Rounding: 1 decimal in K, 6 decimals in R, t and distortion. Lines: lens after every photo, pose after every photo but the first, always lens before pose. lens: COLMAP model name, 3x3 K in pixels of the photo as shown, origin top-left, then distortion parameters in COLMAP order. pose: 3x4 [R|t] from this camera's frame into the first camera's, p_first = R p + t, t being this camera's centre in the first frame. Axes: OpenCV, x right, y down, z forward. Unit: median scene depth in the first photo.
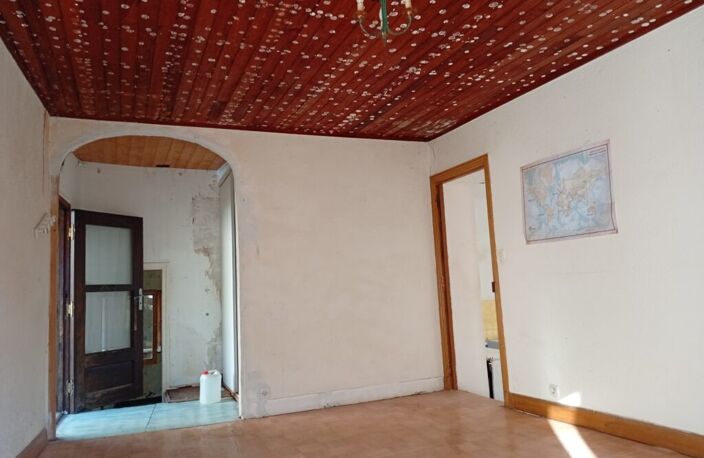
lens RADIAL K [[529.2, 0, 352.0], [0, 529.2, 229.0], [0, 0, 1]] dist [0.054469, -0.120590]
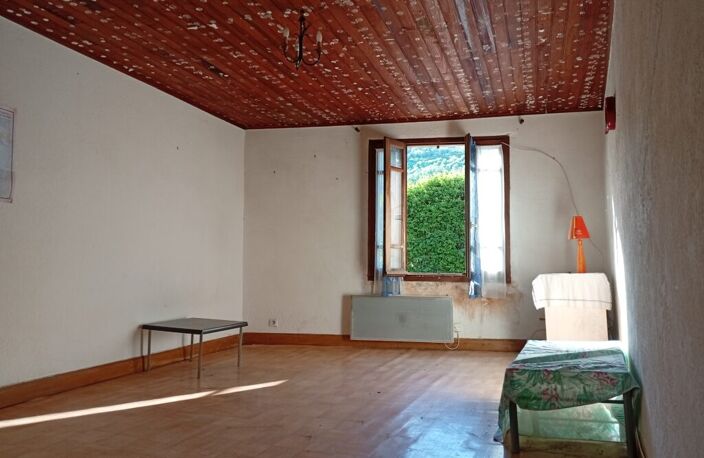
lens RADIAL K [[529.2, 0, 352.0], [0, 529.2, 229.0], [0, 0, 1]] dist [0.054469, -0.120590]
pose [[-0.720197, 0.098031, 0.686809, -0.639386], [-0.048249, 0.980492, -0.190544, 0.213067], [-0.692090, -0.170367, -0.701417, 1.231337]]
